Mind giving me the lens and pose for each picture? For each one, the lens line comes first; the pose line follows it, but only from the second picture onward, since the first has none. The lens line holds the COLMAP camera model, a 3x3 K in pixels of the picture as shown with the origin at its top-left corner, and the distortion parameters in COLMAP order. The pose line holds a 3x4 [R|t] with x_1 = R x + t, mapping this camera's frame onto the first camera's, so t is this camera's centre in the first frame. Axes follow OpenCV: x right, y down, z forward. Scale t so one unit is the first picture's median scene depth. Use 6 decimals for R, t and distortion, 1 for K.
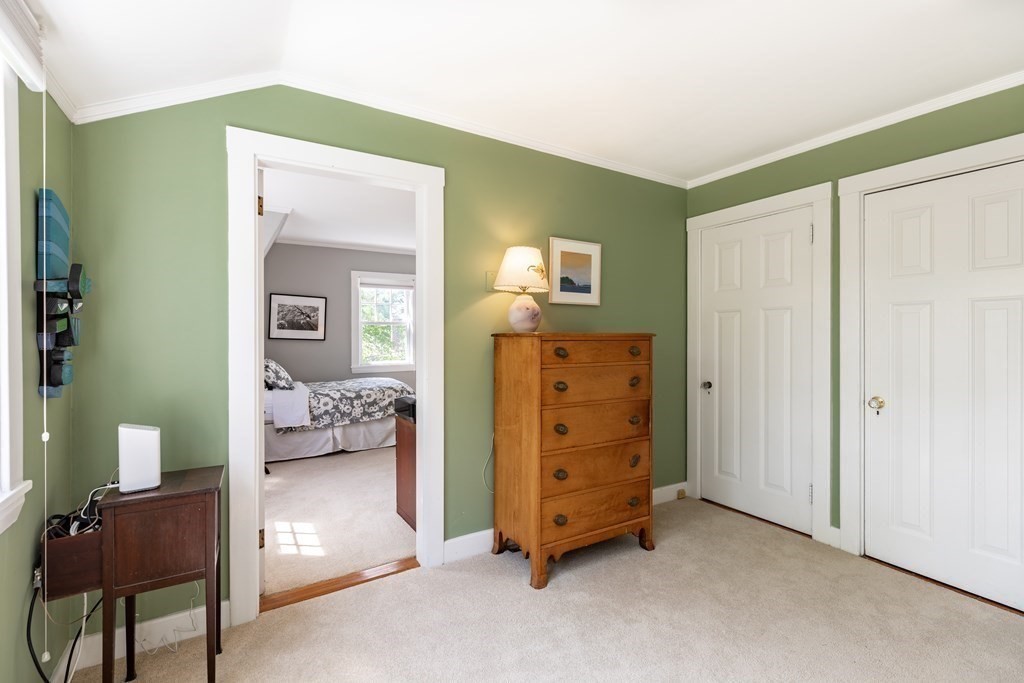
lens RADIAL K [[468.8, 0, 509.1], [0, 468.8, 337.8], [0, 0, 1]] dist [0.003270, 0.001177]
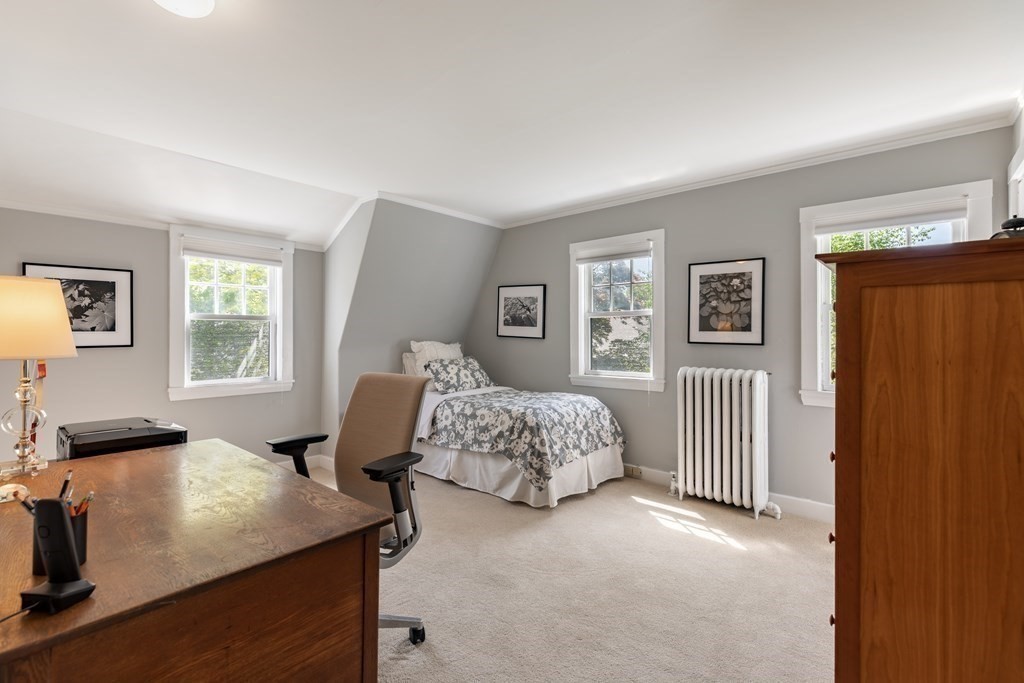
lens RADIAL K [[468.8, 0, 512.2], [0, 468.8, 333.2], [0, 0, 1]] dist [0.003270, 0.001177]
pose [[0.293460, 0.000778, -0.955971, 0.393941], [-0.007960, 0.999967, -0.001629, -0.003130], [0.955938, 0.008087, 0.293457, 0.830623]]
